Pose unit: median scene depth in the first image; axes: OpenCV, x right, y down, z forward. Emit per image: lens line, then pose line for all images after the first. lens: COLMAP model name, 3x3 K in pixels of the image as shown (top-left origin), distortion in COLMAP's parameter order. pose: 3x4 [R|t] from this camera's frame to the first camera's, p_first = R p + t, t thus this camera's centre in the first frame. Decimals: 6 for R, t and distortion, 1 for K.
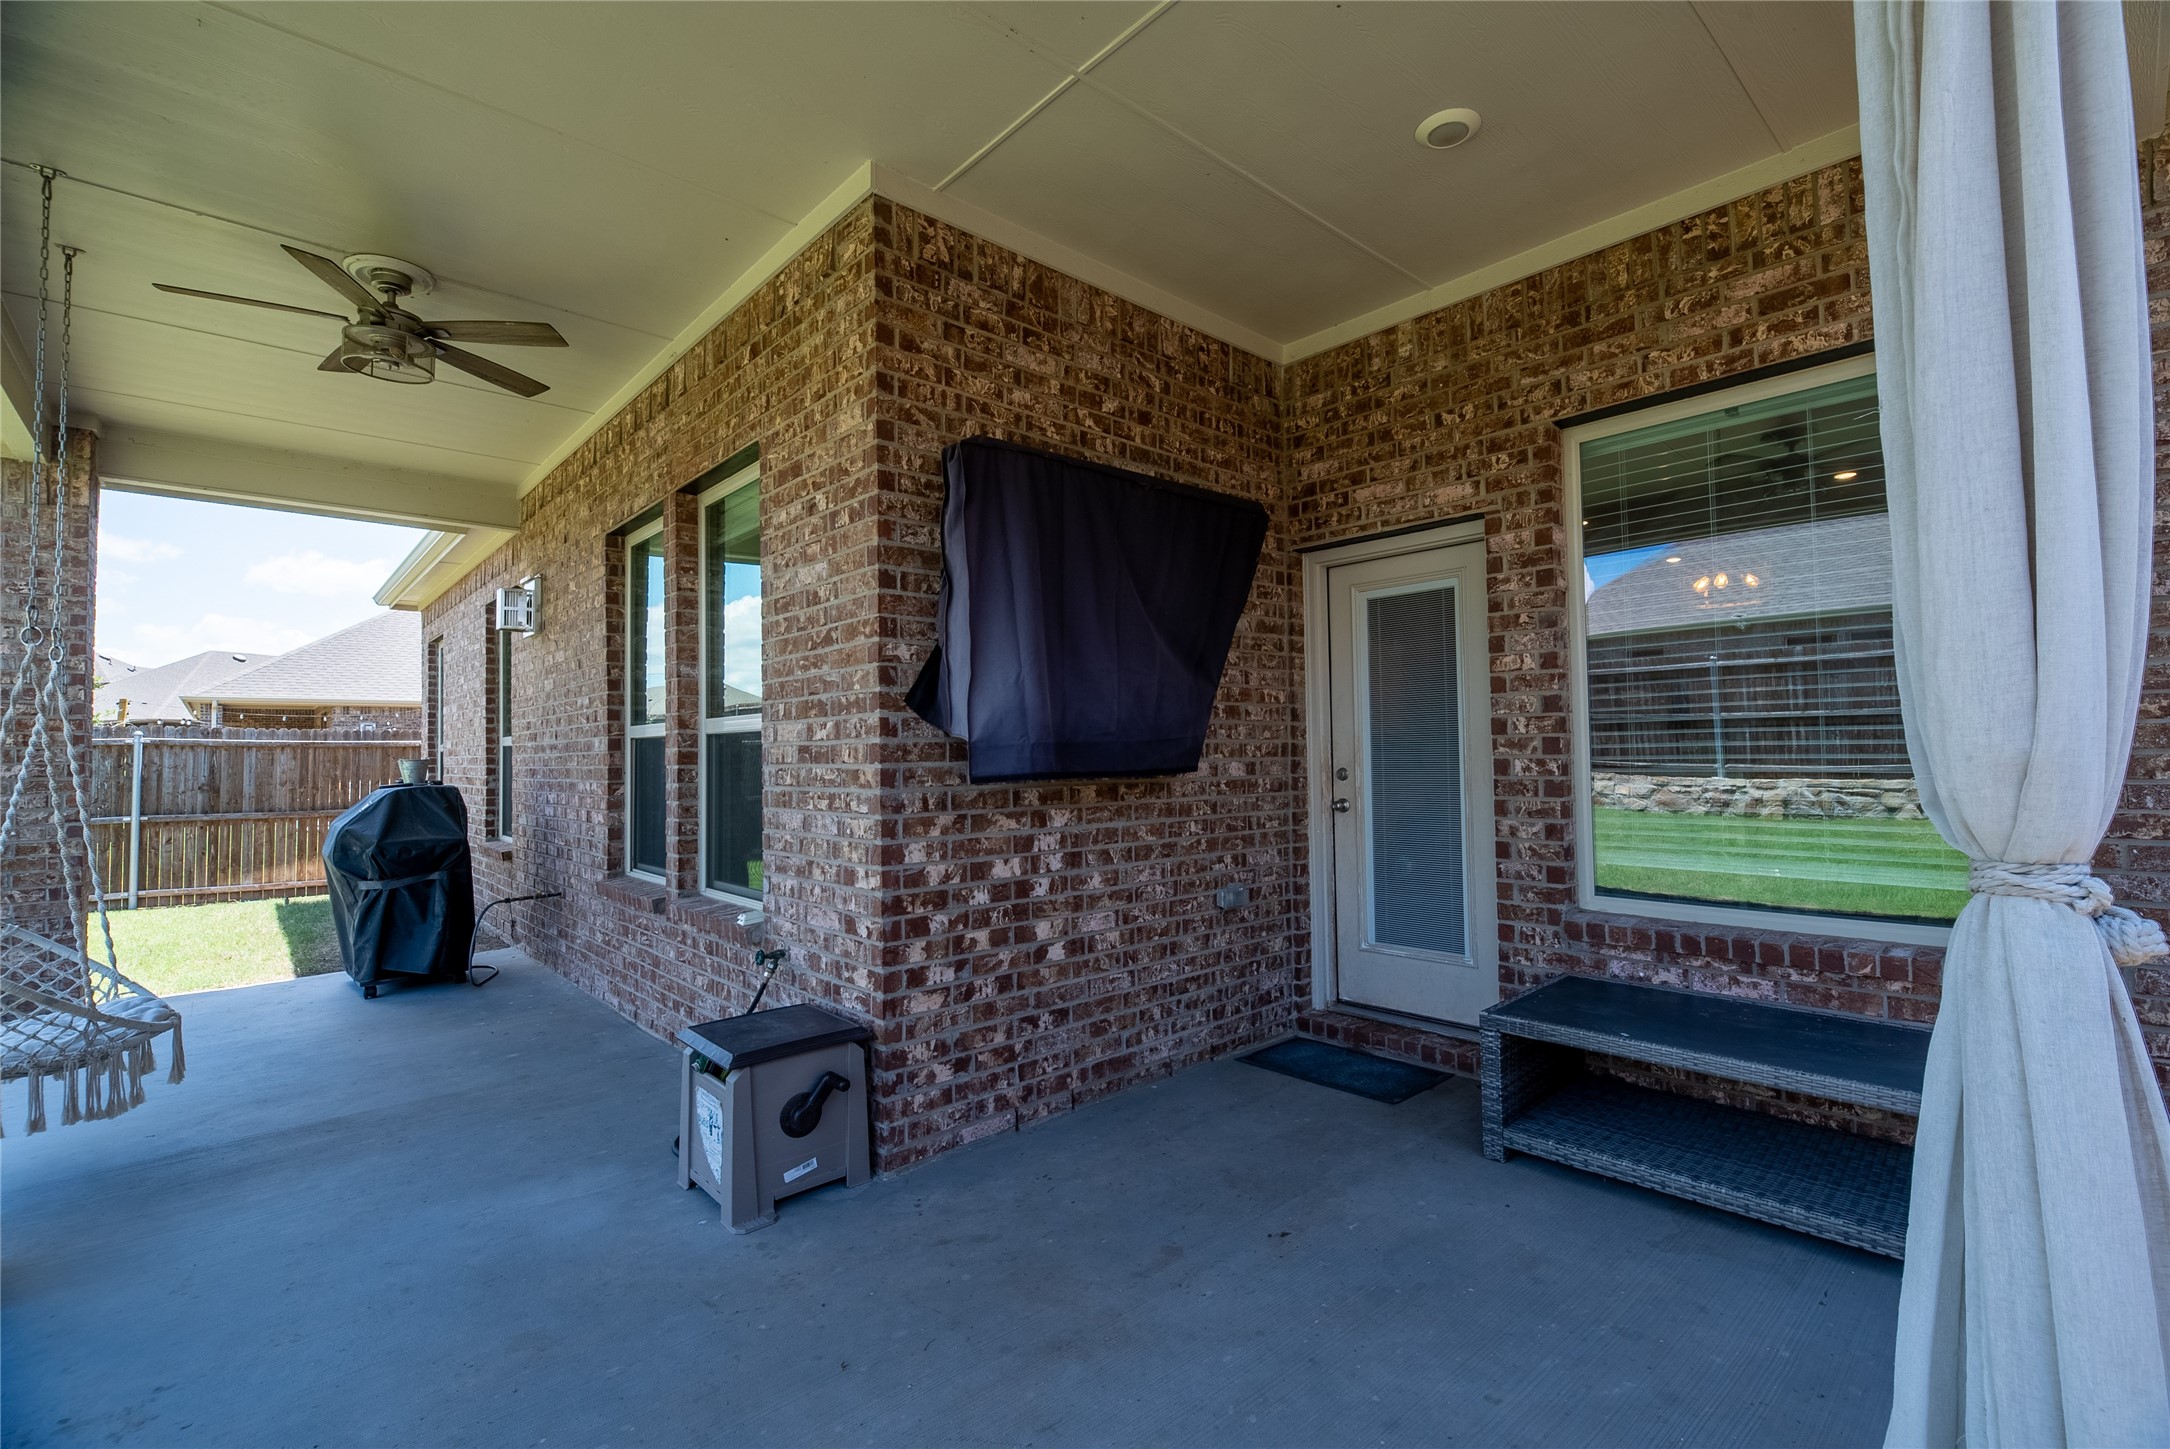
lens RADIAL K [[961.9, 0, 1085.3], [0, 961.9, 719.8], [0, 0, 1]] dist [-0.003972, -0.002120]
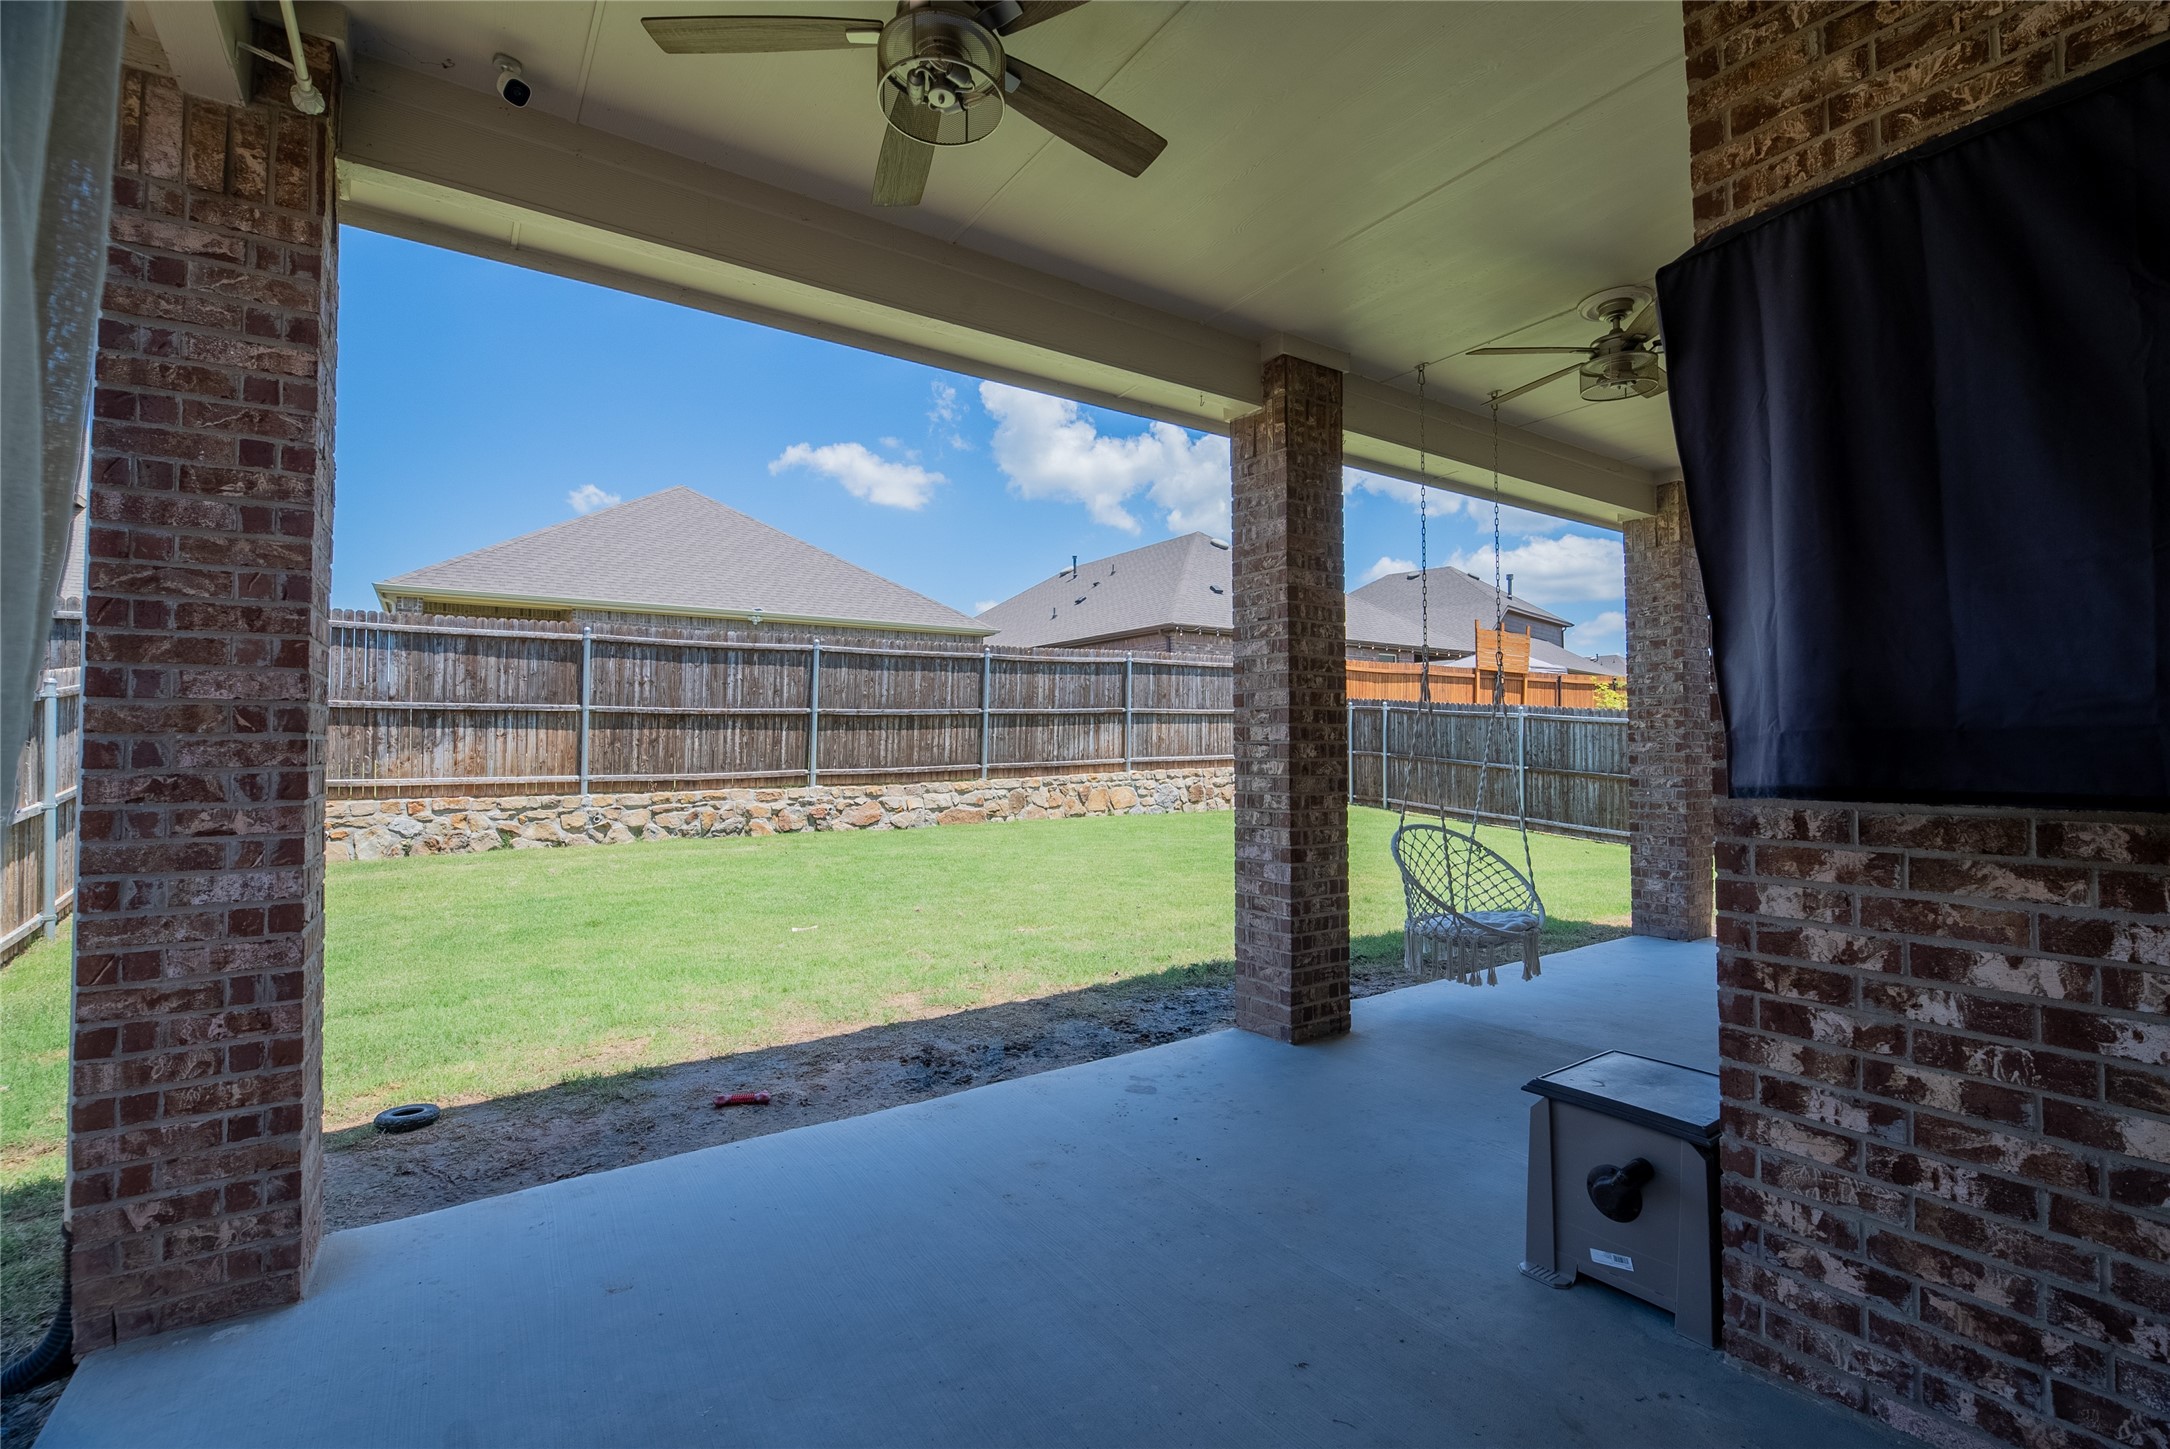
lens RADIAL K [[961.9, 0, 1098.4], [0, 961.9, 716.7], [0, 0, 1]] dist [-0.003972, -0.002120]
pose [[-0.130110, -0.013603, -0.991406, 0.506234], [0.043142, 0.998881, -0.019368, 0.007707], [0.990561, -0.045291, -0.129377, 0.621769]]
